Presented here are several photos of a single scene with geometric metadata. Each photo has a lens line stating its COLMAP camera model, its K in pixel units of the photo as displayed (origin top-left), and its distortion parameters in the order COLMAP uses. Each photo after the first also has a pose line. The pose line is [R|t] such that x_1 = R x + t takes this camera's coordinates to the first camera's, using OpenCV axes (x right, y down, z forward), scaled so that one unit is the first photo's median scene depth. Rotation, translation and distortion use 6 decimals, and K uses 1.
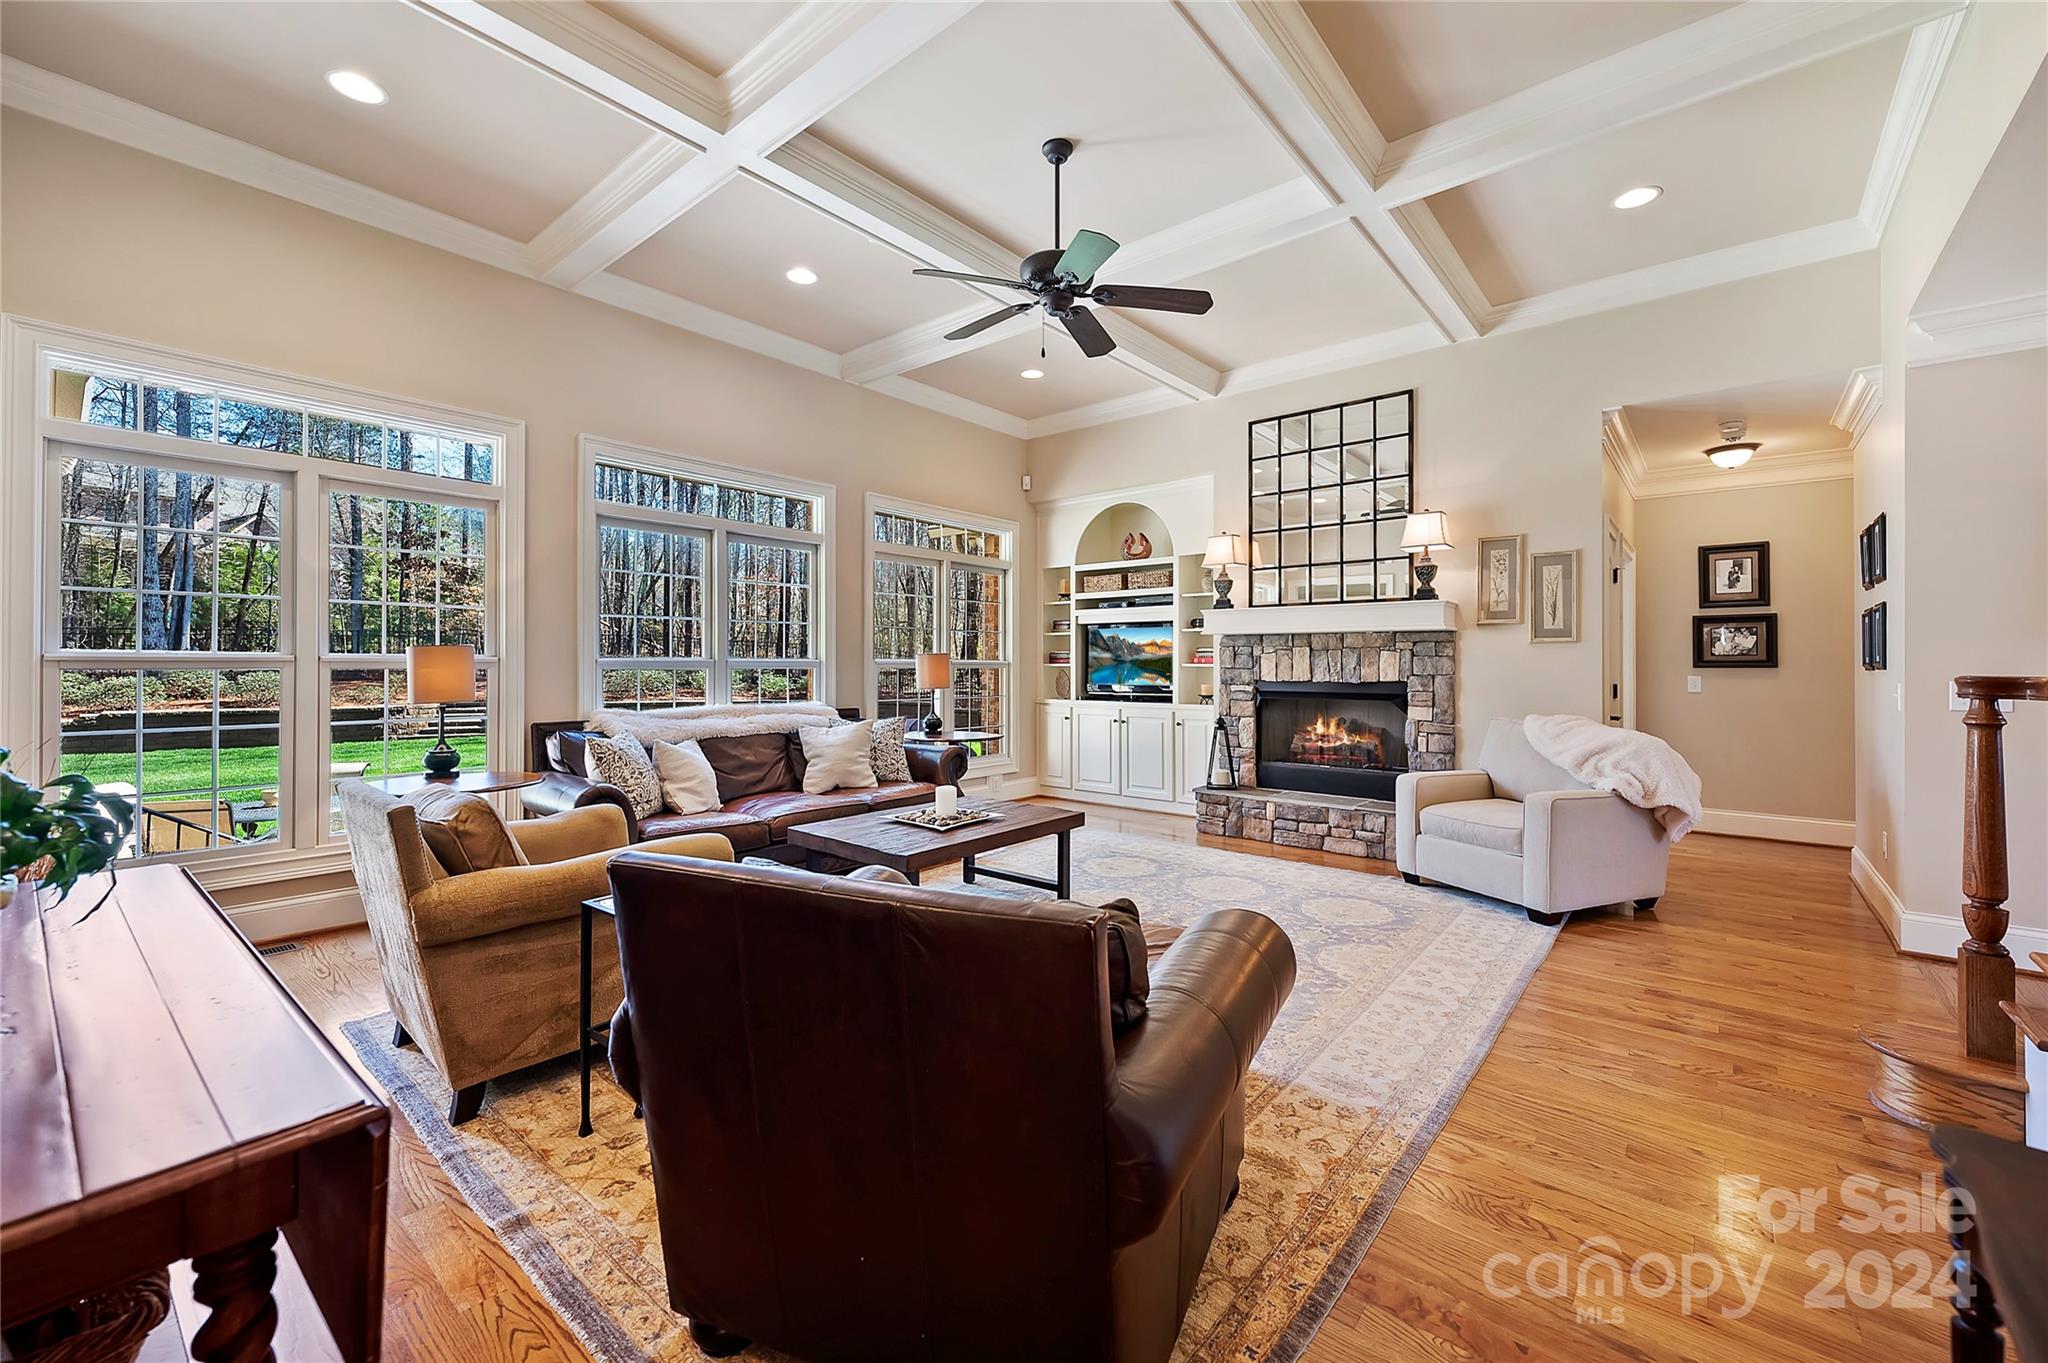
lens RADIAL K [[817.5, 0, 1022.2], [0, 817.5, 665.4], [0, 0, 1]] dist [-0.002104, -0.000168]
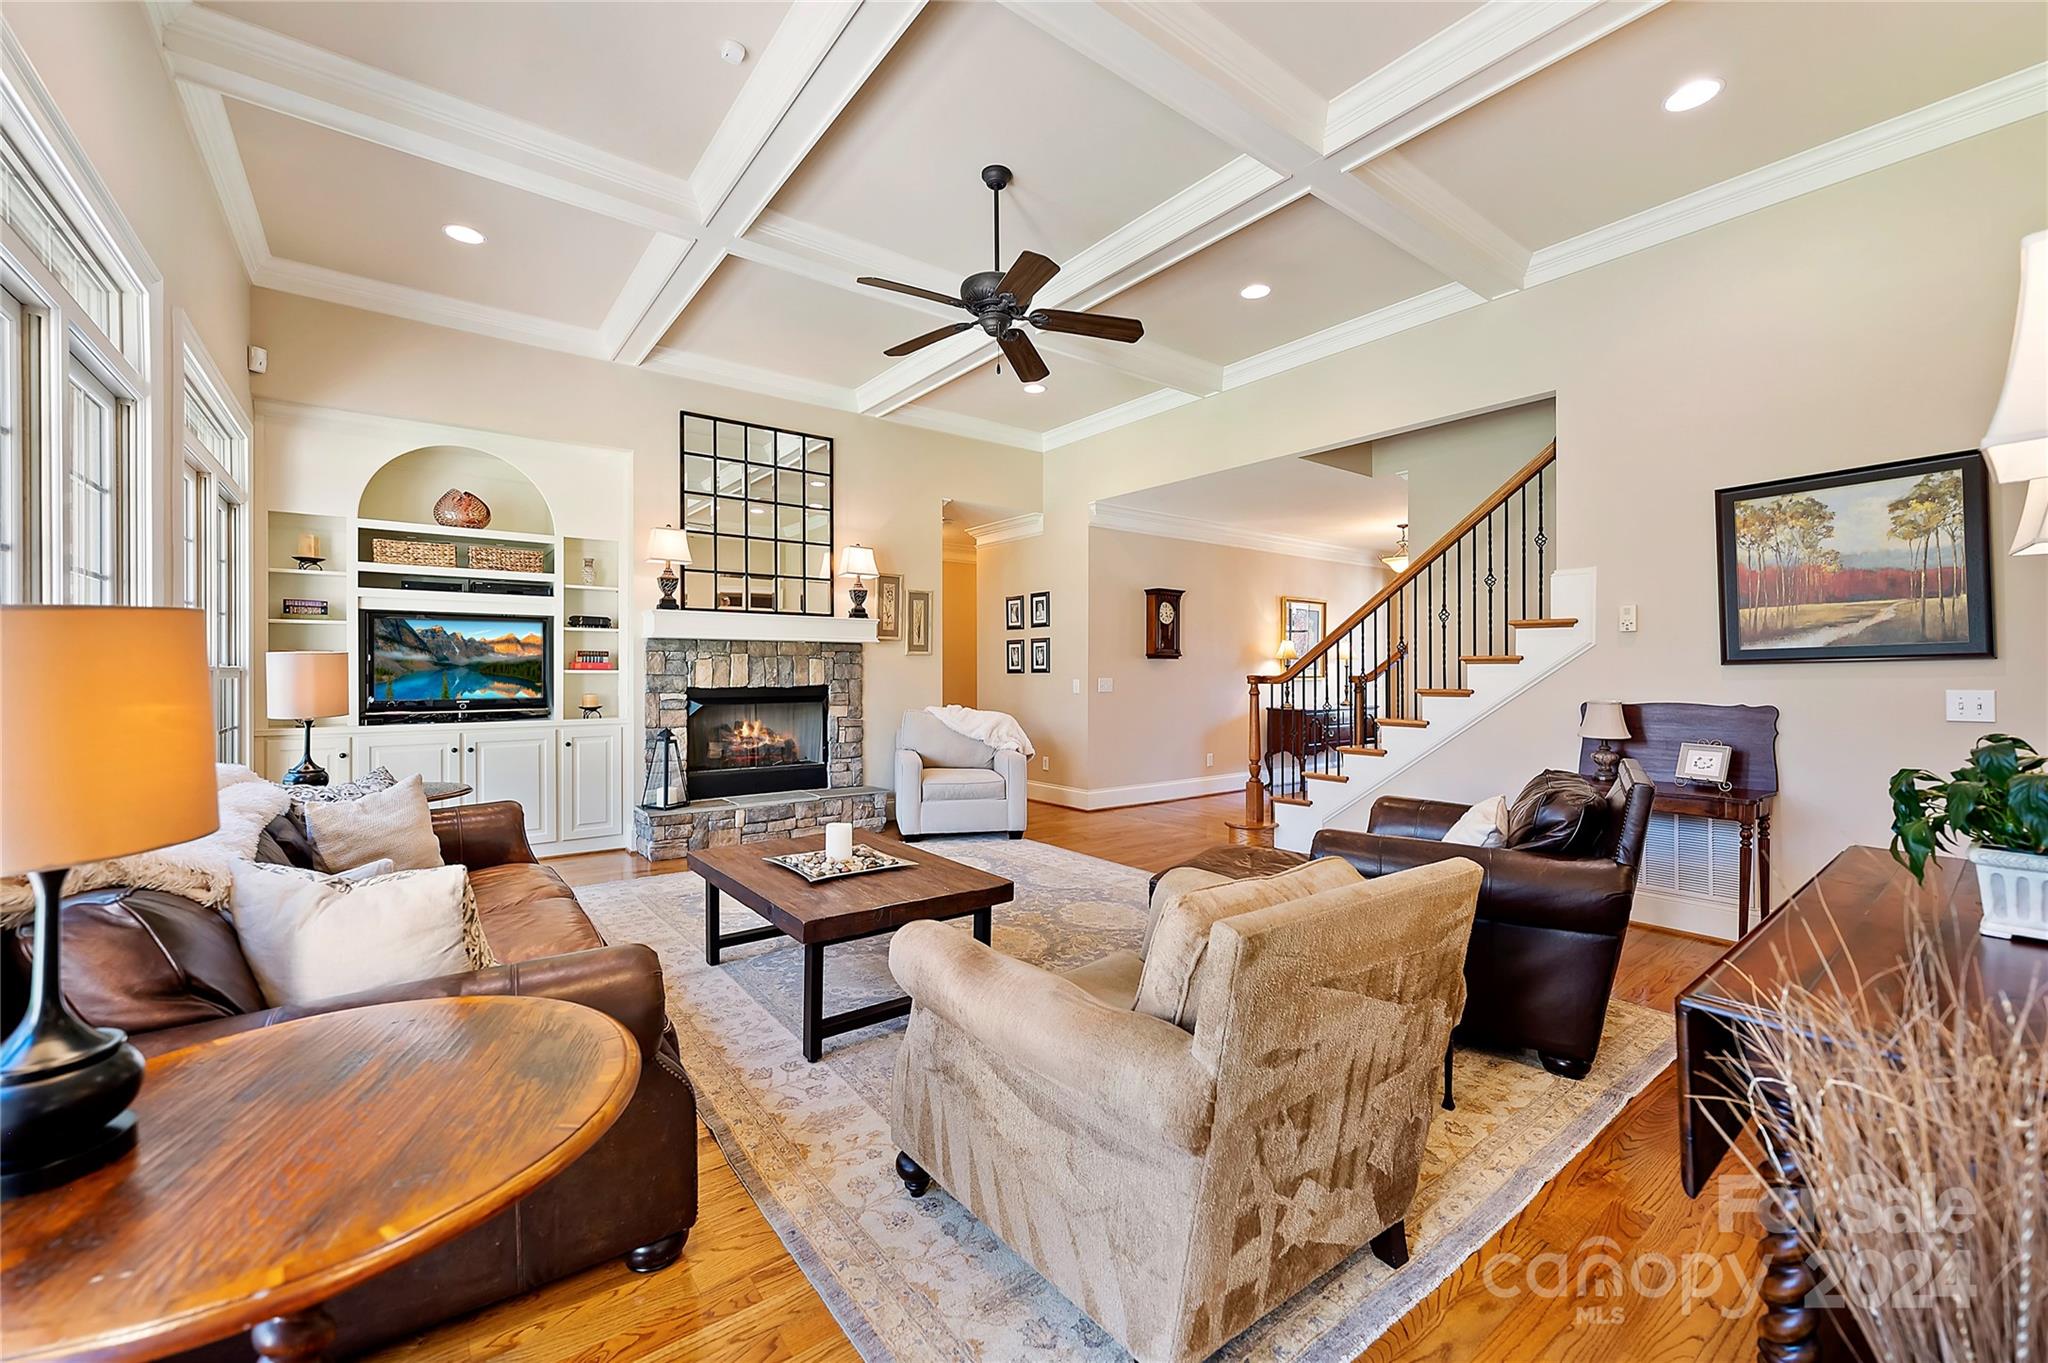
lens RADIAL K [[817.5, 0, 1024.9], [0, 817.5, 670.1], [0, 0, 1]] dist [-0.002104, -0.000168]
pose [[0.210933, -0.003502, 0.977494, -0.572375], [0.000209, 0.999994, 0.003538, -0.005139], [-0.977501, -0.000542, 0.210932, 0.434615]]
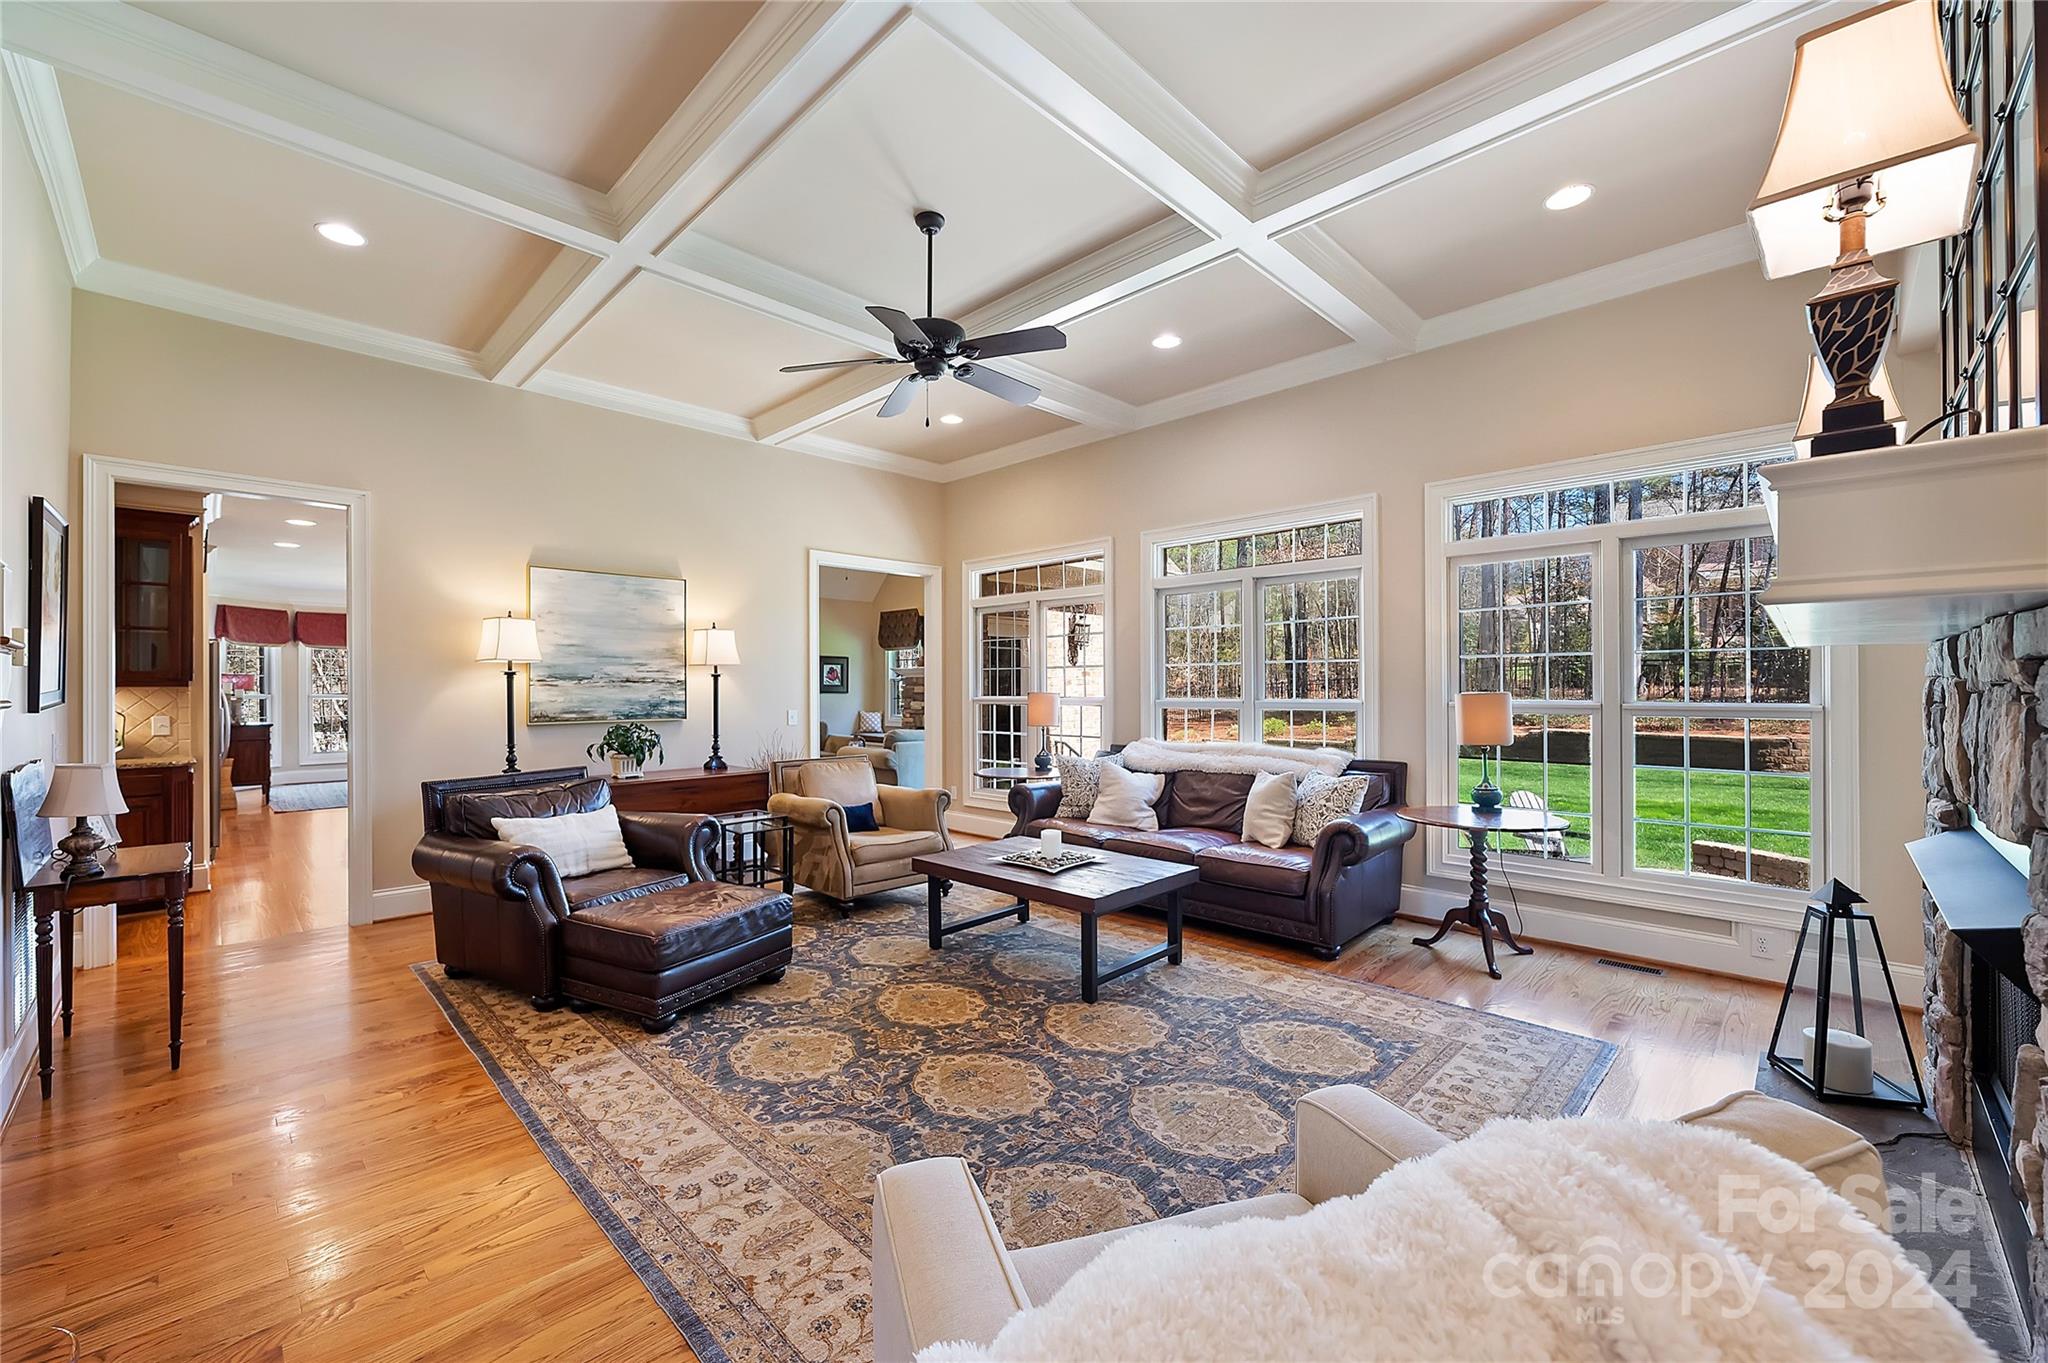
lens RADIAL K [[817.5, 0, 1023.5], [0, 817.5, 683.2], [0, 0, 1]] dist [-0.002104, -0.000168]
pose [[-0.077515, -0.017716, -0.996834, 0.633735], [-0.006230, 0.999831, -0.017285, -0.017307], [0.996972, 0.004871, -0.077613, 0.700531]]
